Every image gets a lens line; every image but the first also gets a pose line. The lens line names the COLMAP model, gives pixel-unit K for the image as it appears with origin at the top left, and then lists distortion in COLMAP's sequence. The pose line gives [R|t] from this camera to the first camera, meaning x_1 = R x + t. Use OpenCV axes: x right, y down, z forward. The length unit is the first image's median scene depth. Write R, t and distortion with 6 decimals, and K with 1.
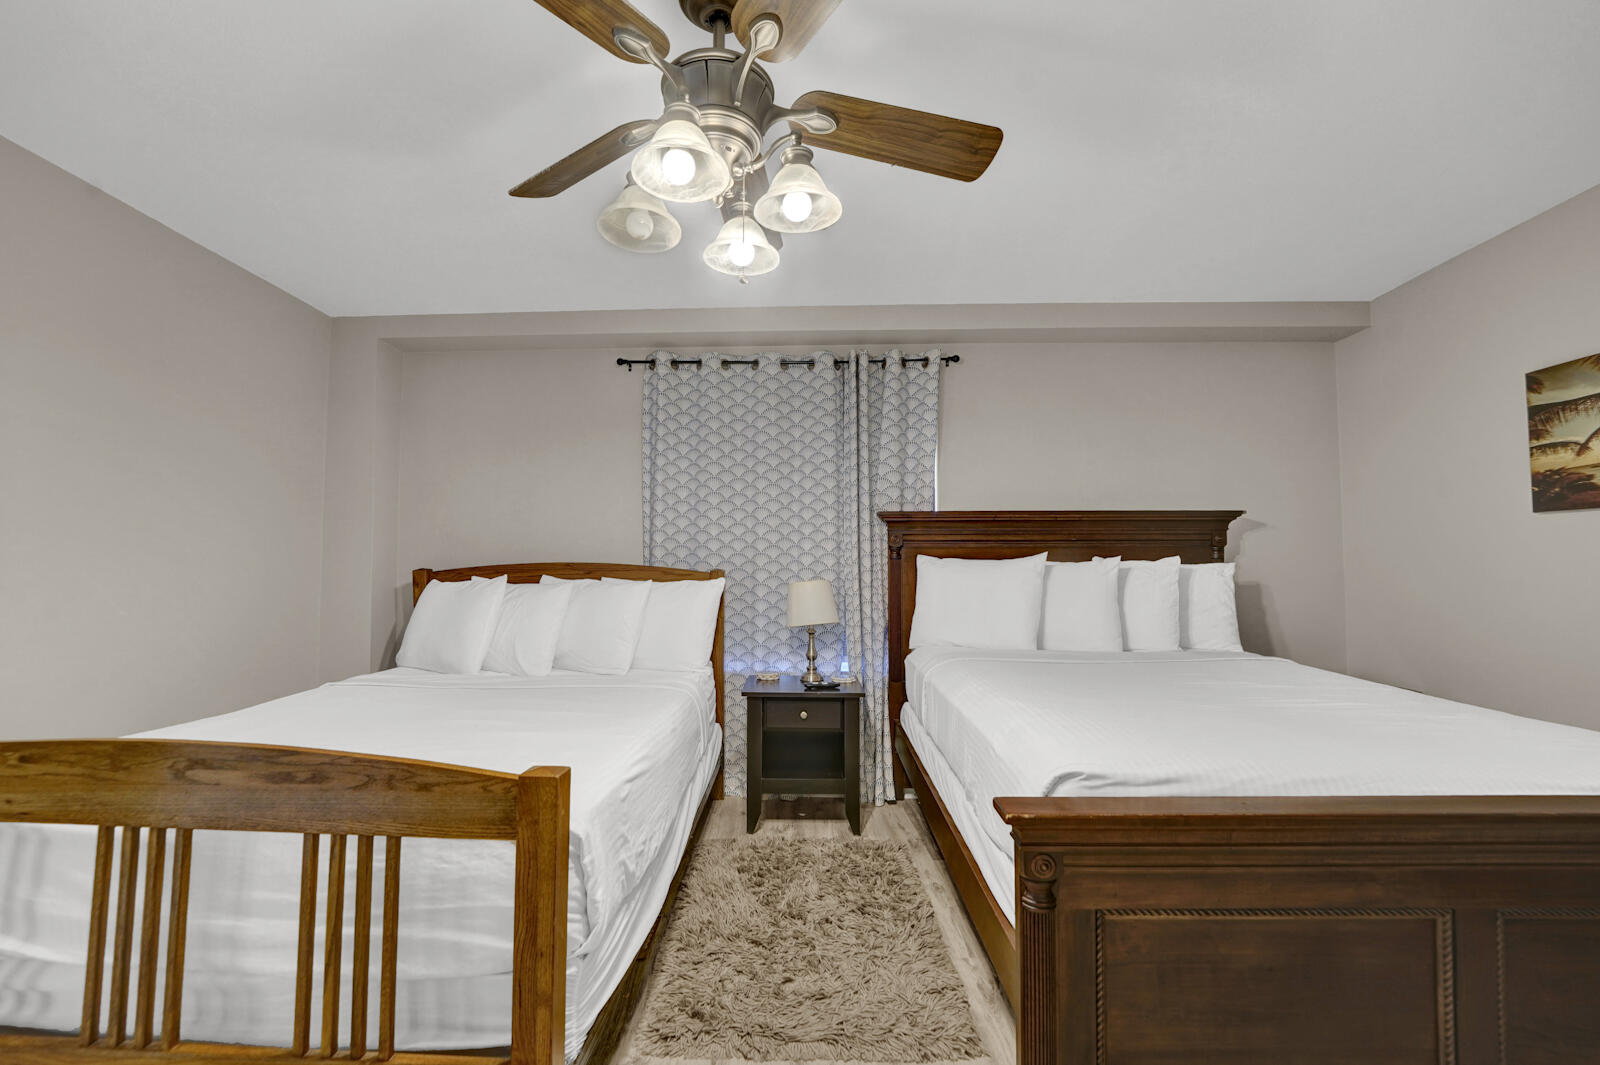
lens RADIAL K [[660.5, 0, 815.5], [0, 660.5, 541.3], [0, 0, 1]] dist [-0.030908, 0.003934]
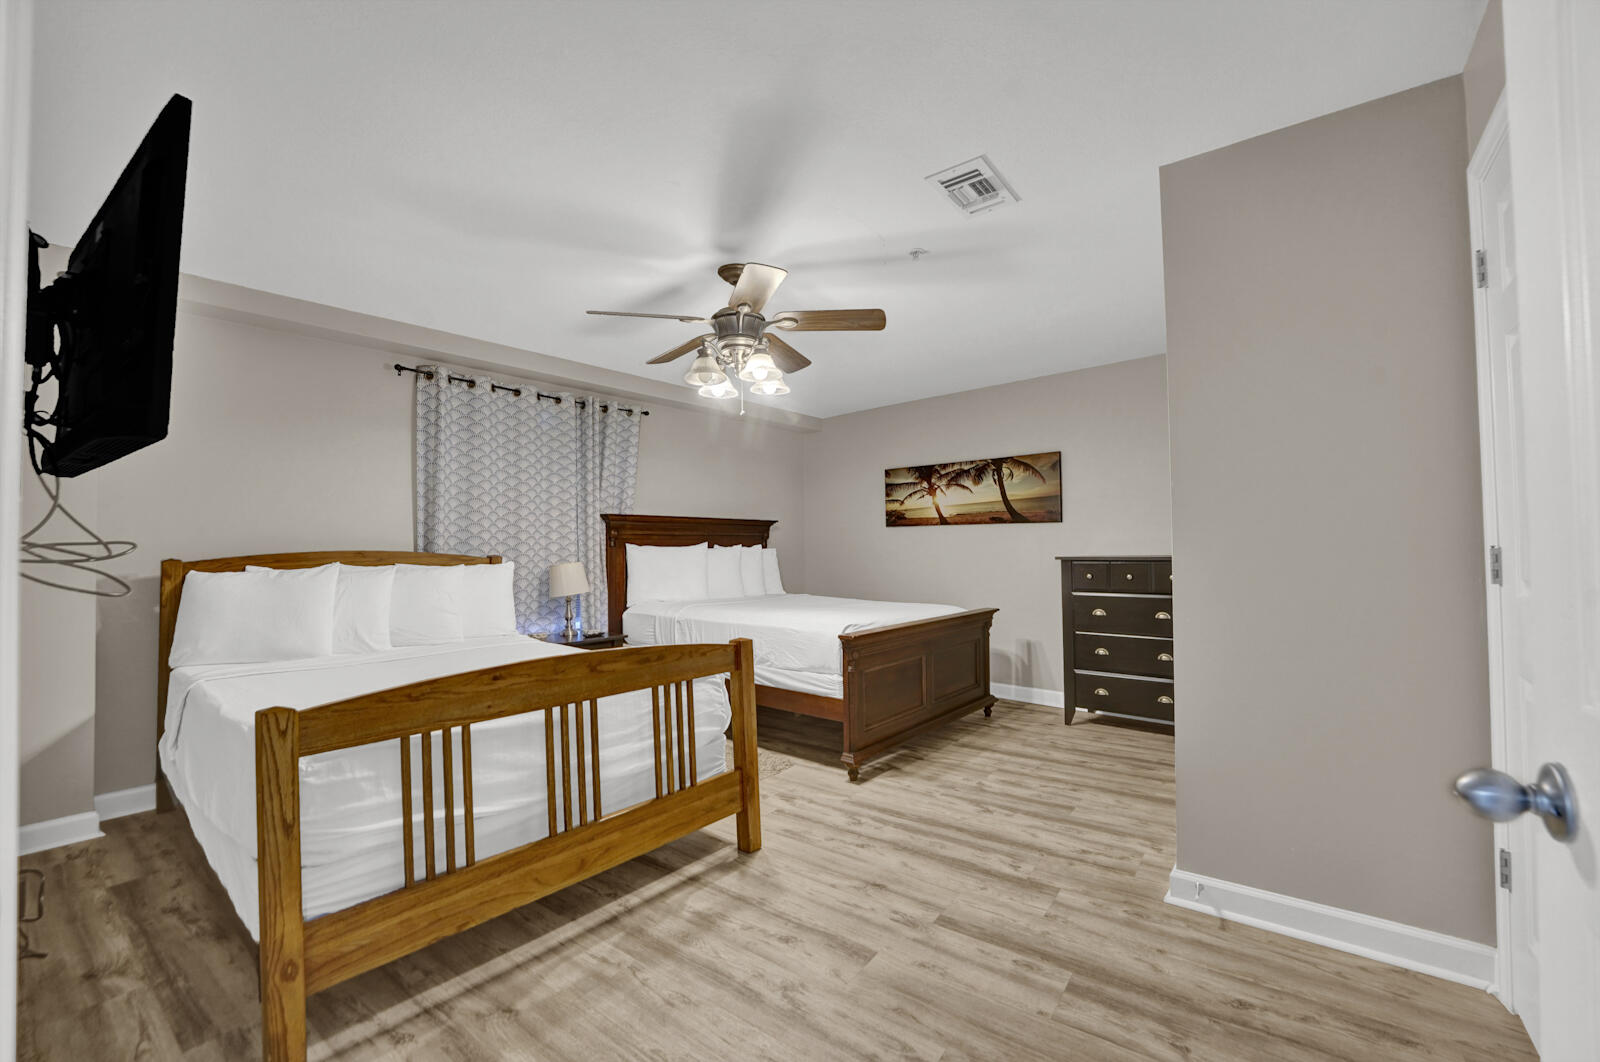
lens RADIAL K [[660.5, 0, 797.4], [0, 660.5, 532.4], [0, 0, 1]] dist [-0.030908, 0.003934]
pose [[0.616322, 0.014040, 0.787369, -0.773875], [-0.018736, 0.999819, -0.003162, -0.007055], [-0.787272, -0.012803, 0.616473, -0.208848]]
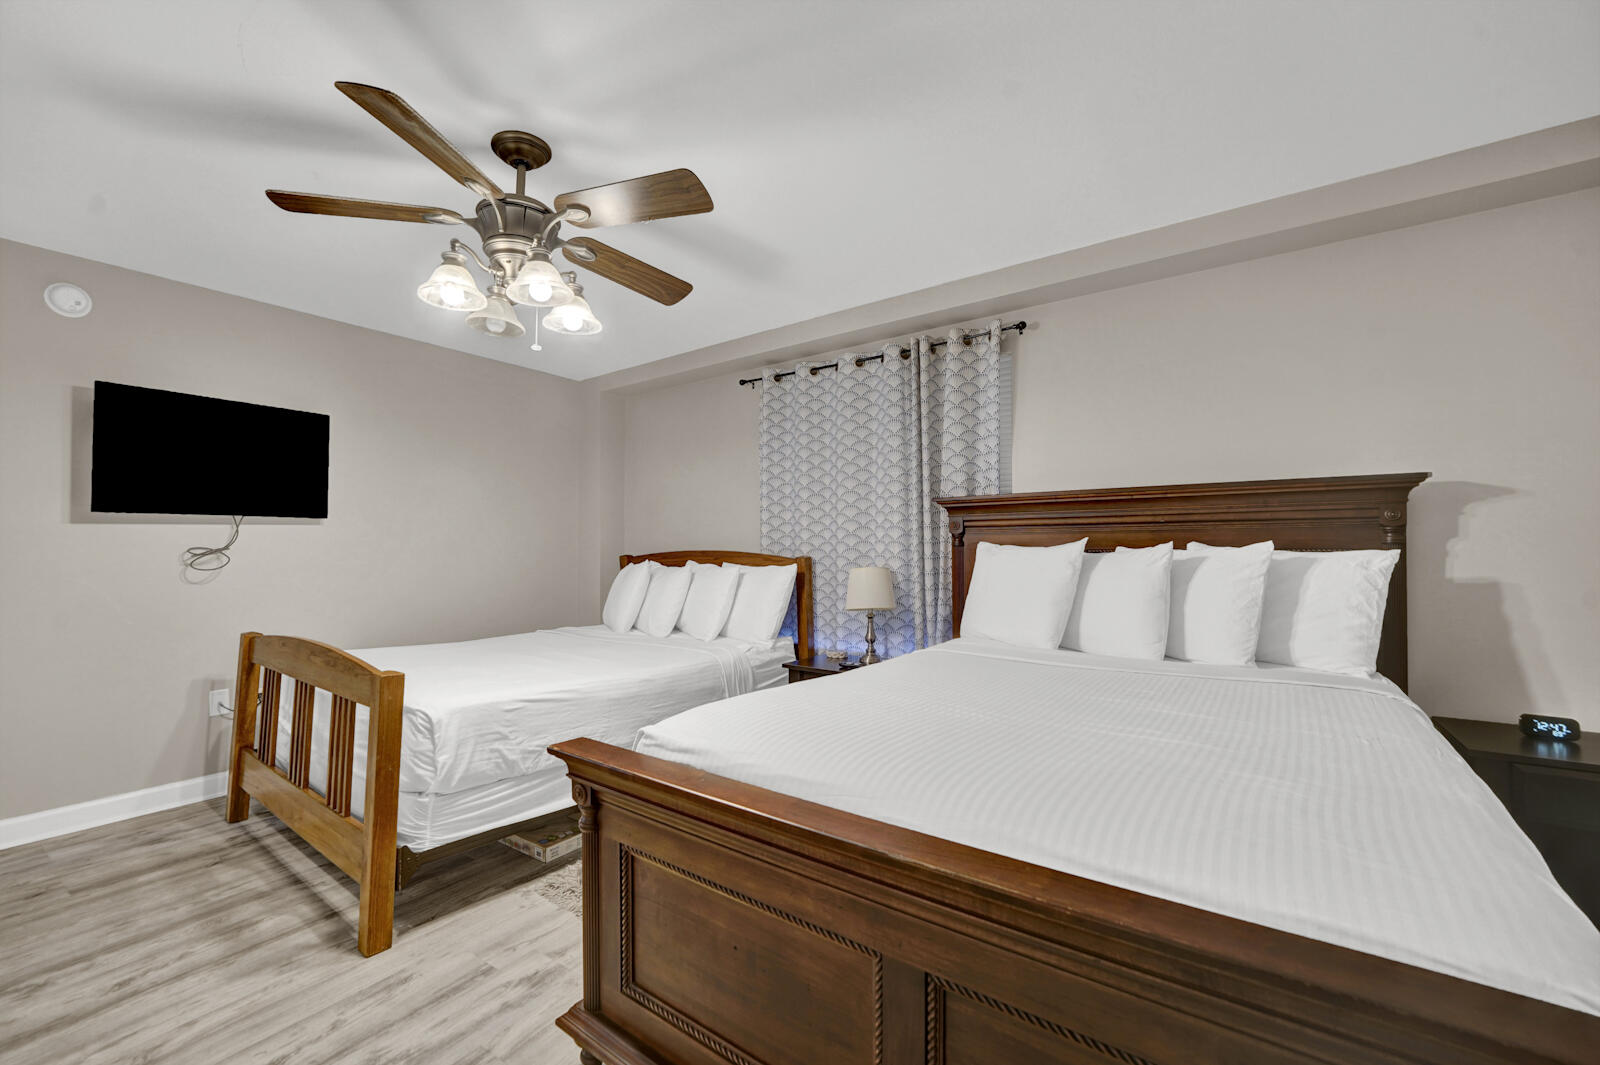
lens RADIAL K [[660.5, 0, 791.9], [0, 660.5, 541.2], [0, 0, 1]] dist [-0.030908, 0.003934]
pose [[0.811975, -0.009504, -0.583615, 0.494017], [0.022858, 0.999618, 0.015523, -0.000981], [0.583244, -0.025945, 0.811882, 0.074891]]
